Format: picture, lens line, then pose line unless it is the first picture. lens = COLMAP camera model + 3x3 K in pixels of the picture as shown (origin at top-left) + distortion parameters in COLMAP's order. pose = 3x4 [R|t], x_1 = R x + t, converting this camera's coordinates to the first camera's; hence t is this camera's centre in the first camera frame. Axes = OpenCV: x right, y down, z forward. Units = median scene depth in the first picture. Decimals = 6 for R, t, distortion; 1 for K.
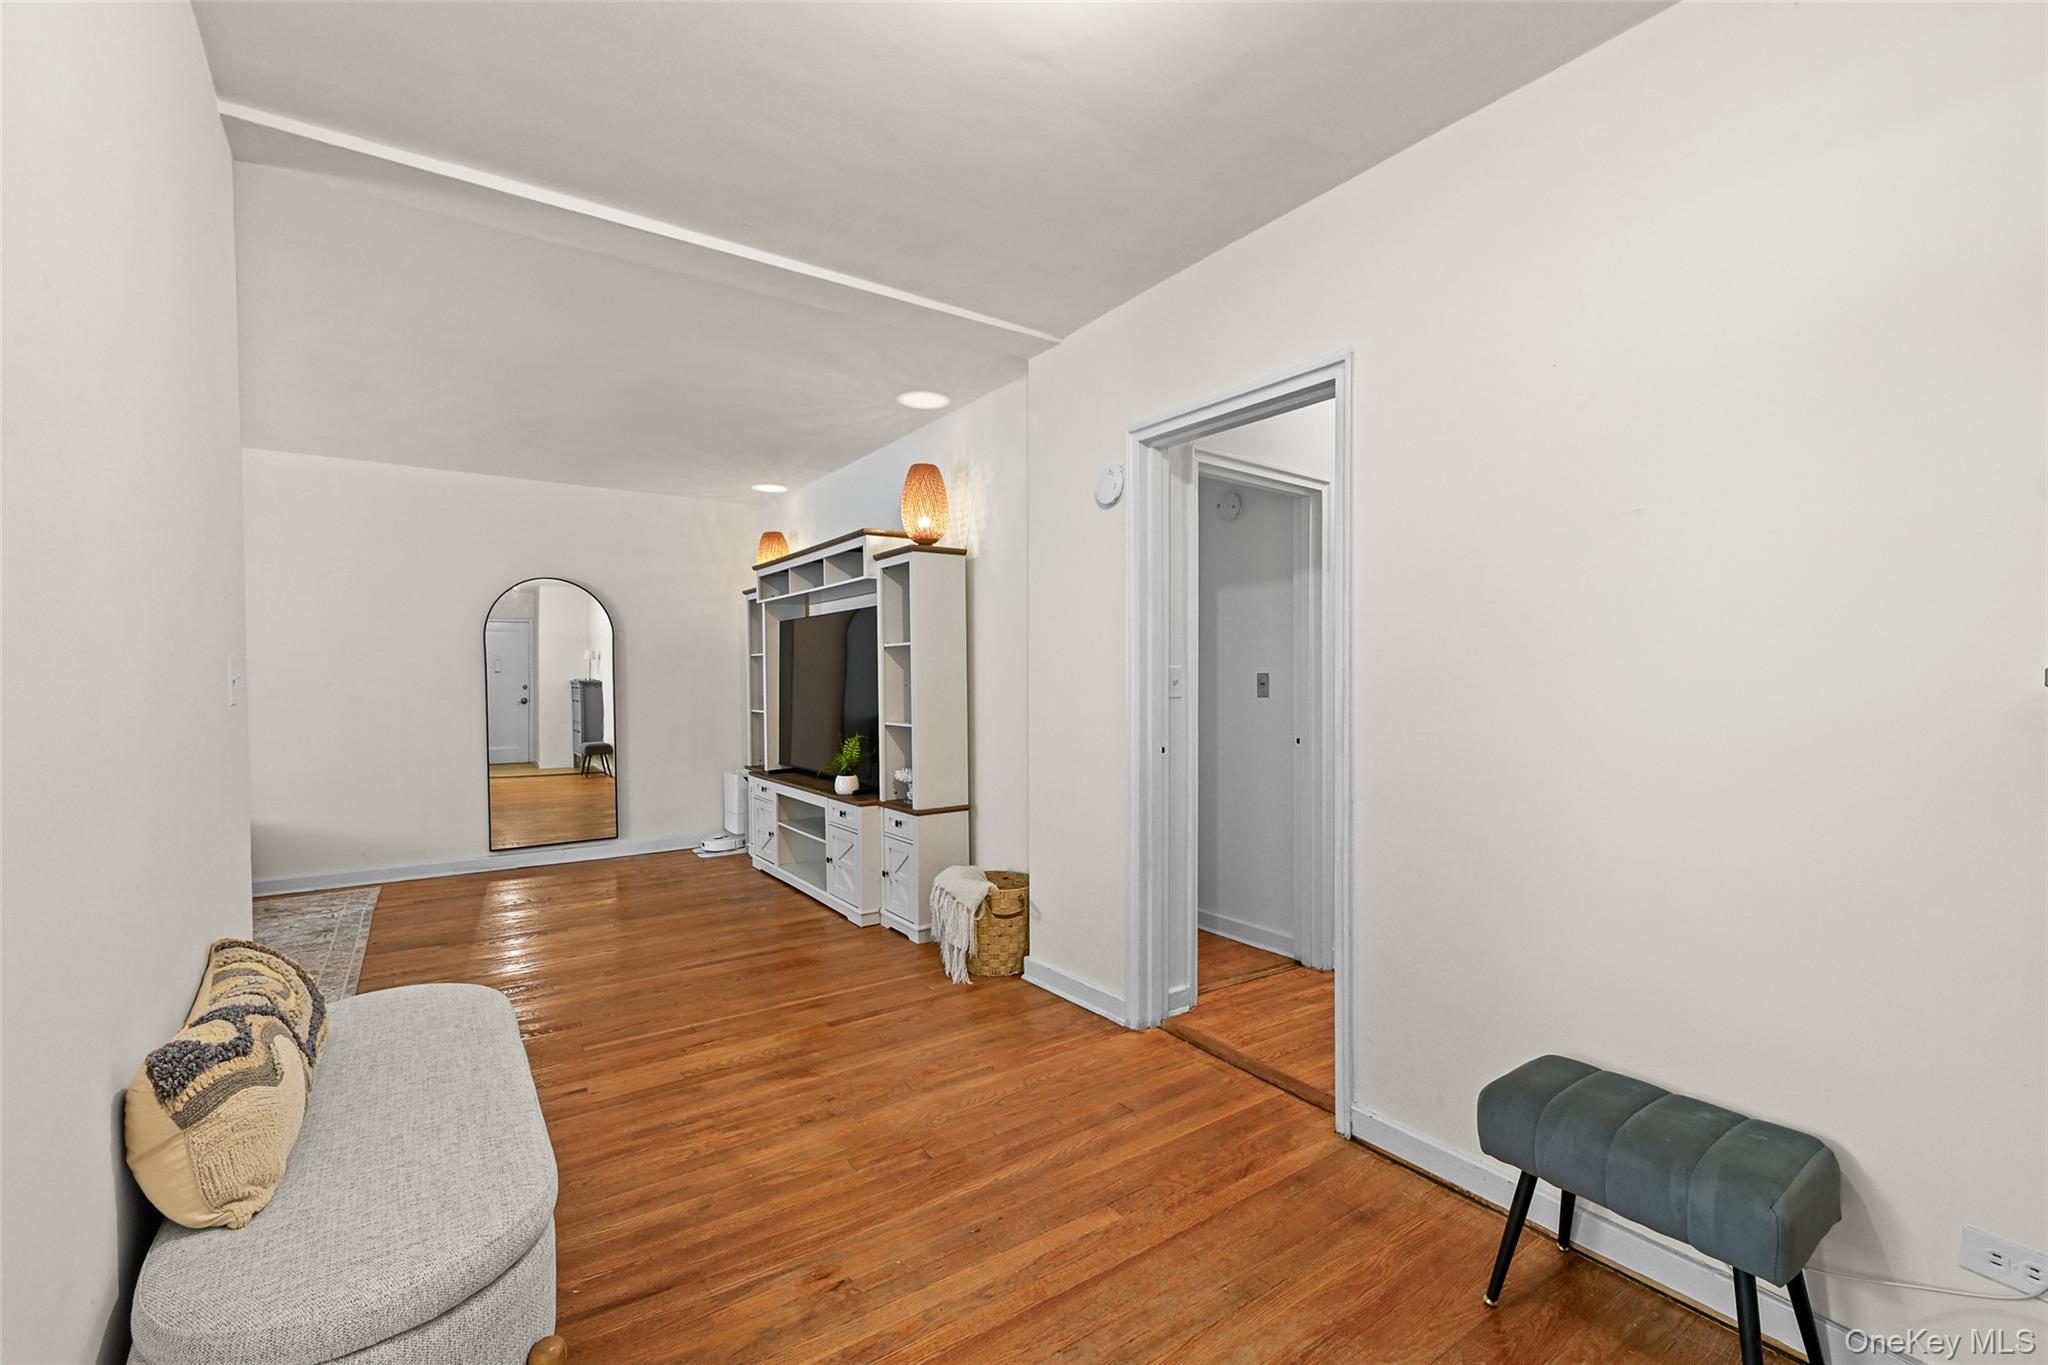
lens RADIAL K [[858.2, 0, 1009.1], [0, 858.2, 695.1], [0, 0, 1]] dist [0.001344, 0.000139]
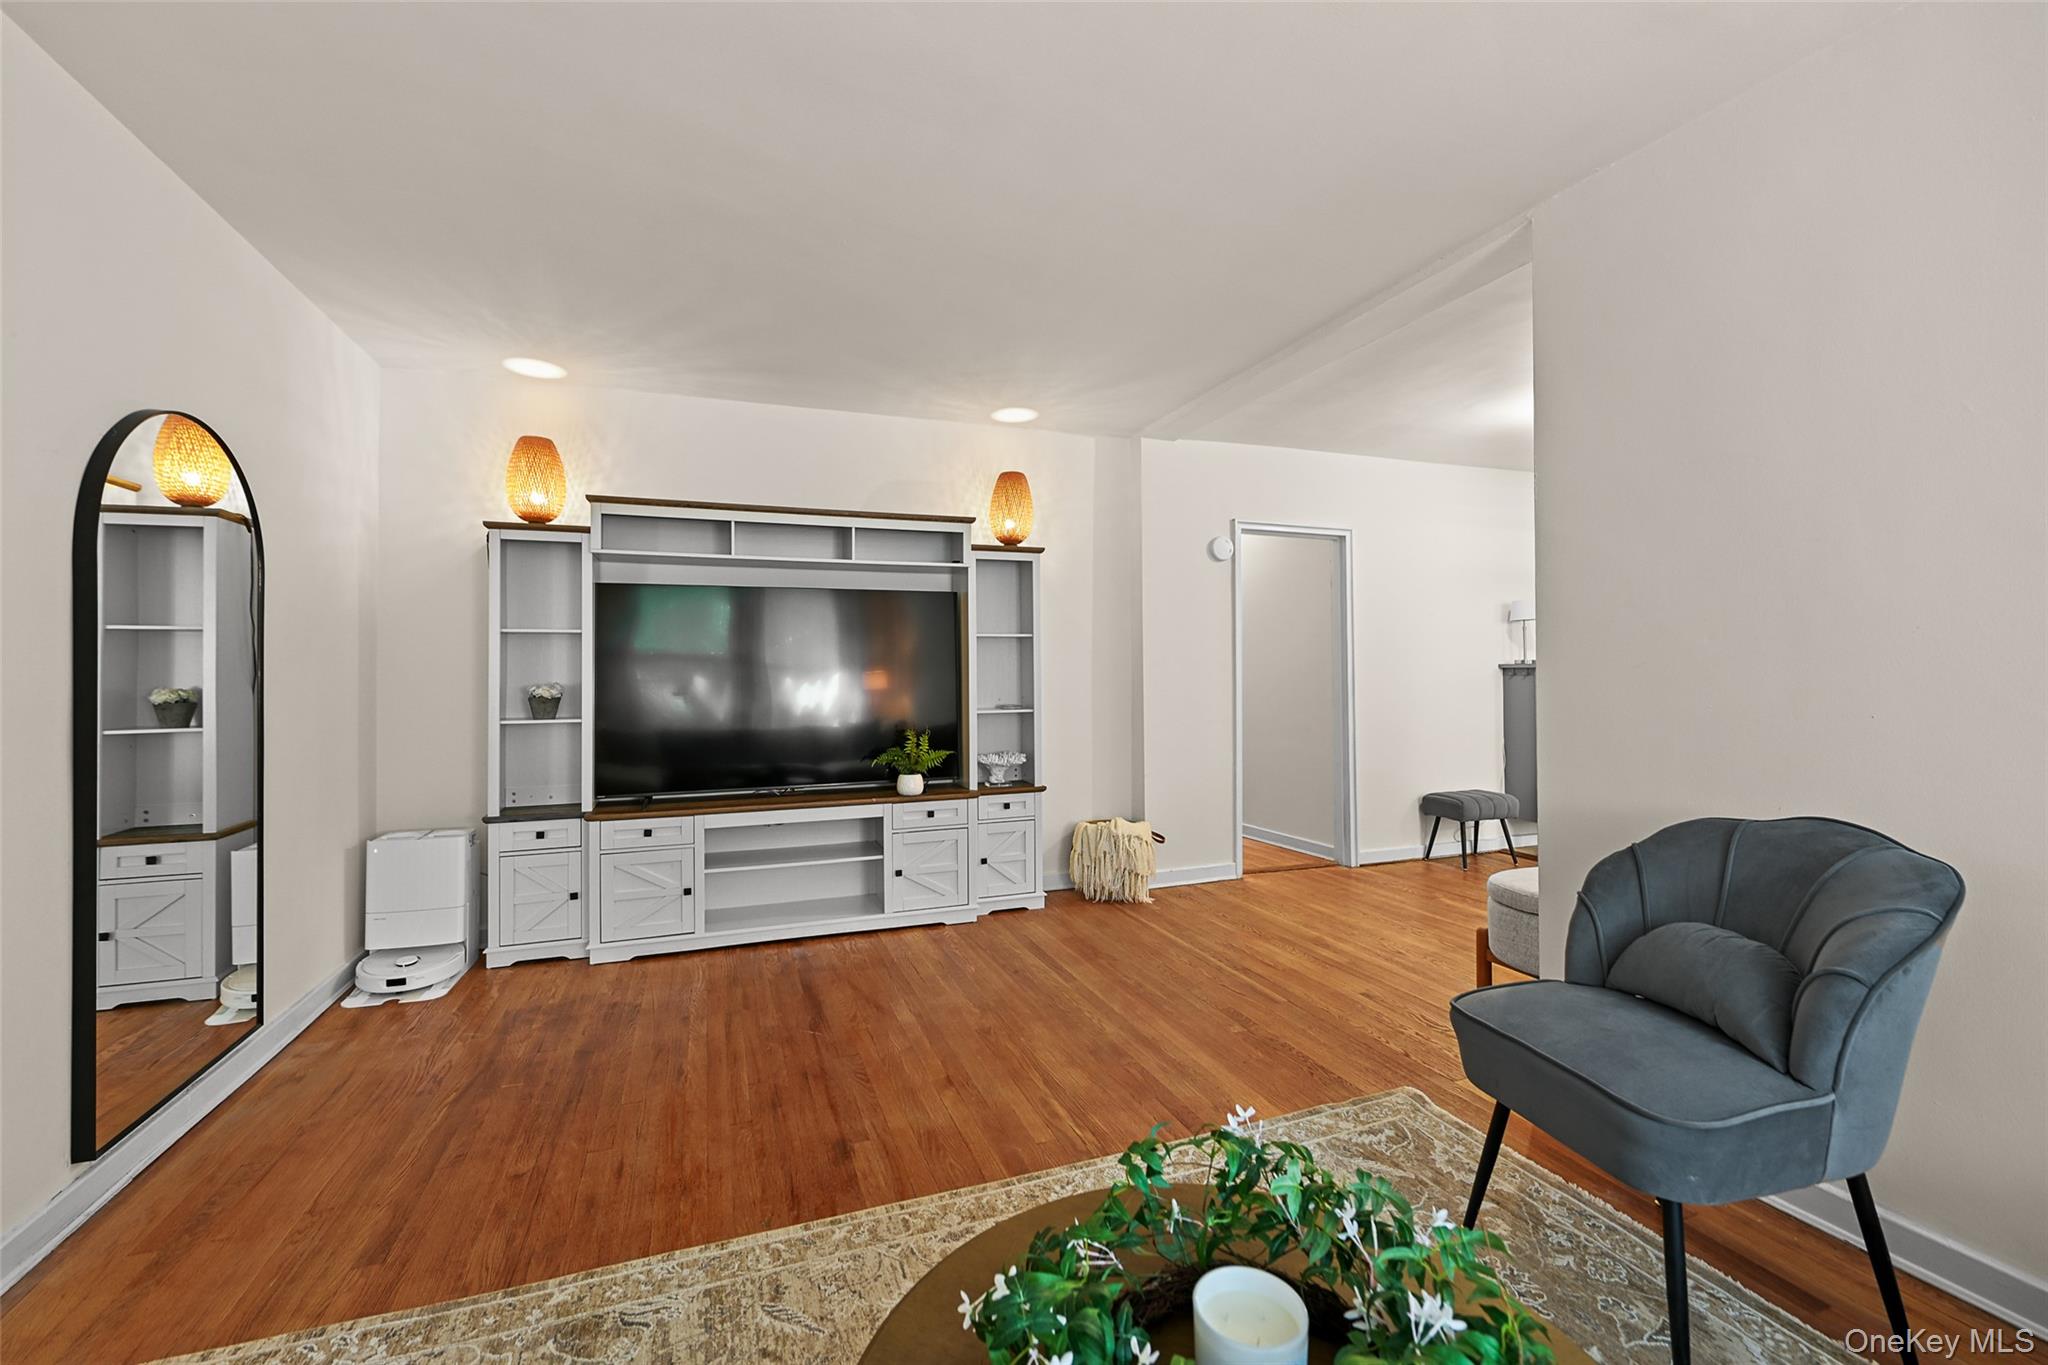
lens RADIAL K [[848.2, 0, 1017.3], [0, 848.2, 658.3], [0, 0, 1]] dist [0.002034, -0.000108]
pose [[0.246934, 0.015637, 0.968906, -1.347408], [0.025235, 0.999427, -0.022561, -0.008145], [-0.968704, 0.030021, 0.246398, 0.864955]]
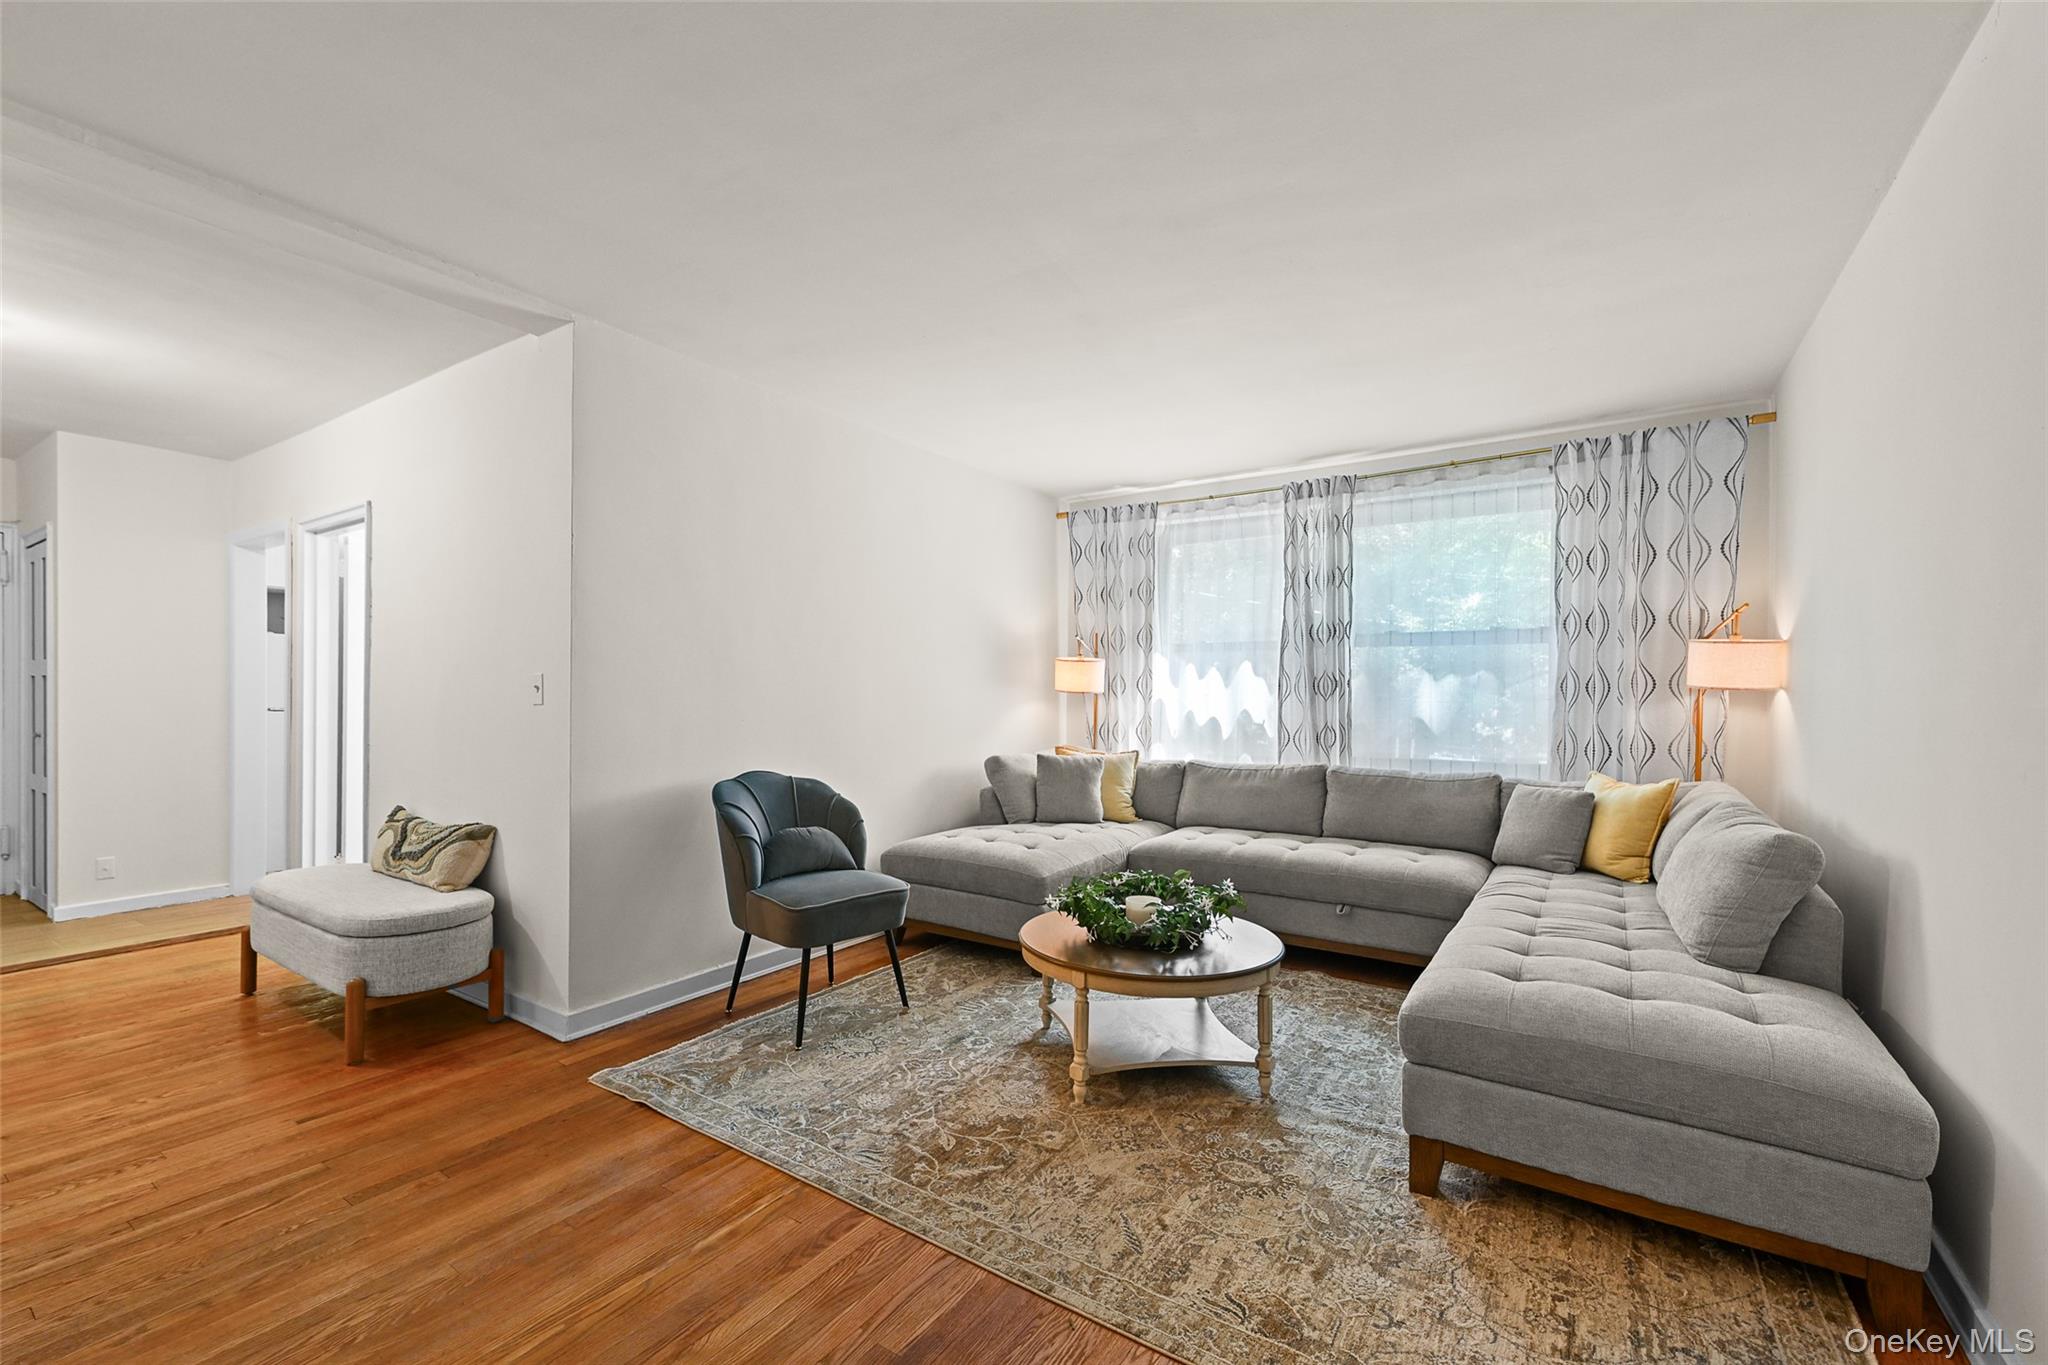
lens RADIAL K [[856.5, 0, 1010.3], [0, 856.5, 701.6], [0, 0, 1]] dist [0.000758, -0.000110]
pose [[-0.932204, -0.000520, -0.361933, -0.652121], [-0.011447, 0.999541, 0.028049, -0.026833], [0.361753, 0.030290, -0.931782, 1.588040]]
